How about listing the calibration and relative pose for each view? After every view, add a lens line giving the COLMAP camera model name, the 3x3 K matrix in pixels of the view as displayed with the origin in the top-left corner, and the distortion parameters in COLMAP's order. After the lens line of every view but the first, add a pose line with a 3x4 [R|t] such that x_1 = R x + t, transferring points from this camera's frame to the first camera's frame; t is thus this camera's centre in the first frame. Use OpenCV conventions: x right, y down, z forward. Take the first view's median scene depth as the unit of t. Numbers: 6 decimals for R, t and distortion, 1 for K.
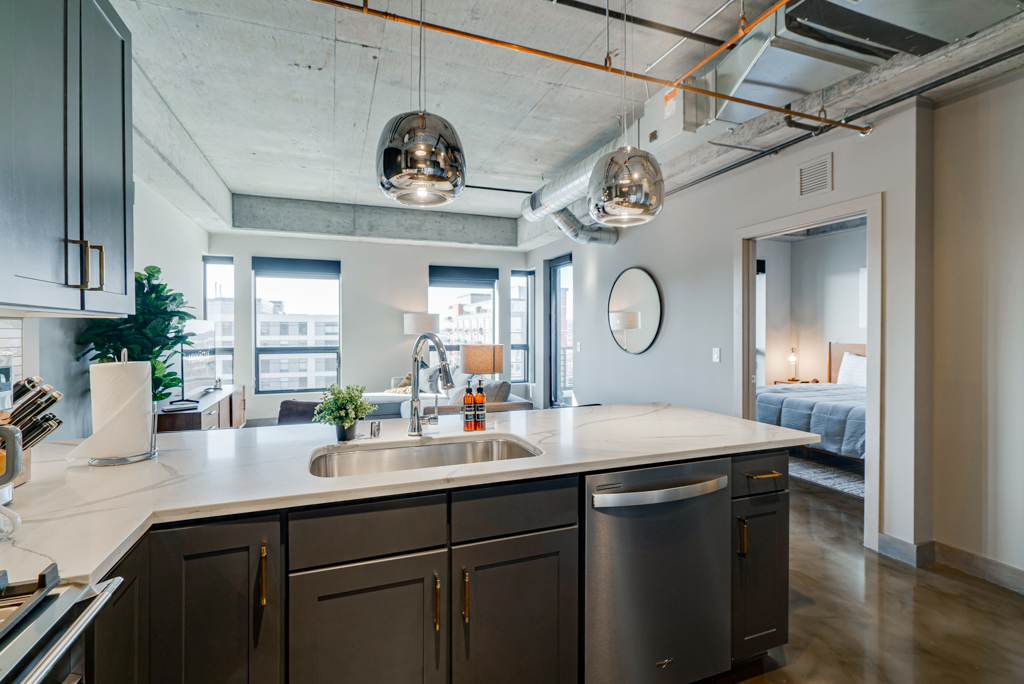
lens RADIAL K [[477.8, 0, 508.1], [0, 477.8, 335.1], [0, 0, 1]] dist [-0.003961, 0.002608]
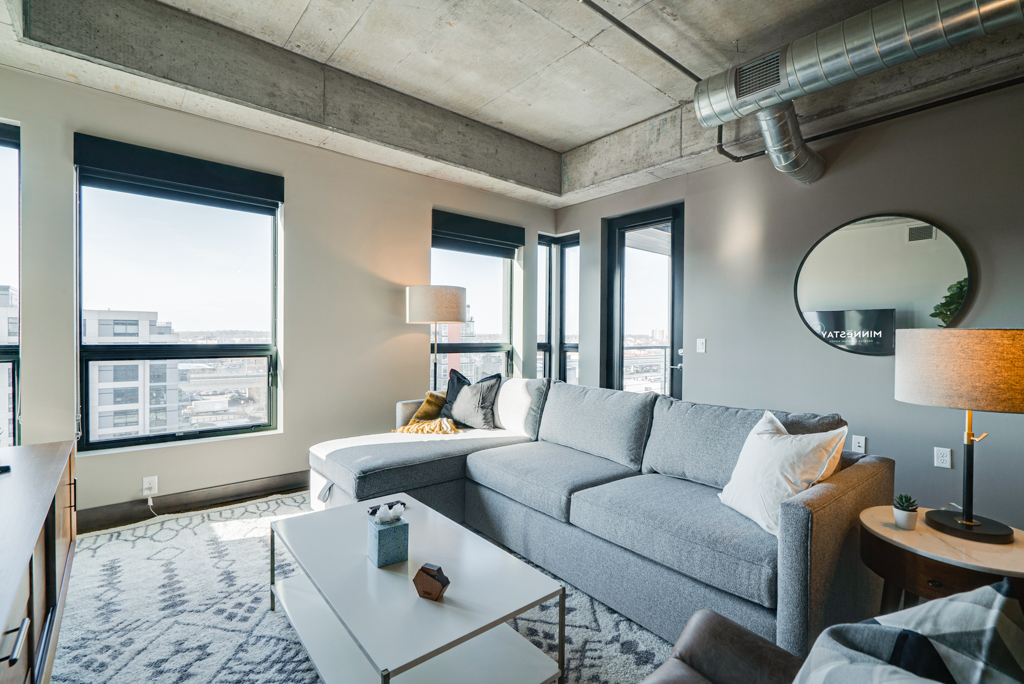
lens RADIAL K [[477.8, 0, 519.9], [0, 477.8, 340.0], [0, 0, 1]] dist [-0.003961, 0.002608]
pose [[0.942735, 0.007579, 0.333458, -0.284162], [-0.008514, 0.999963, 0.001343, 0.016795], [-0.333435, -0.004105, 0.942764, 0.435743]]
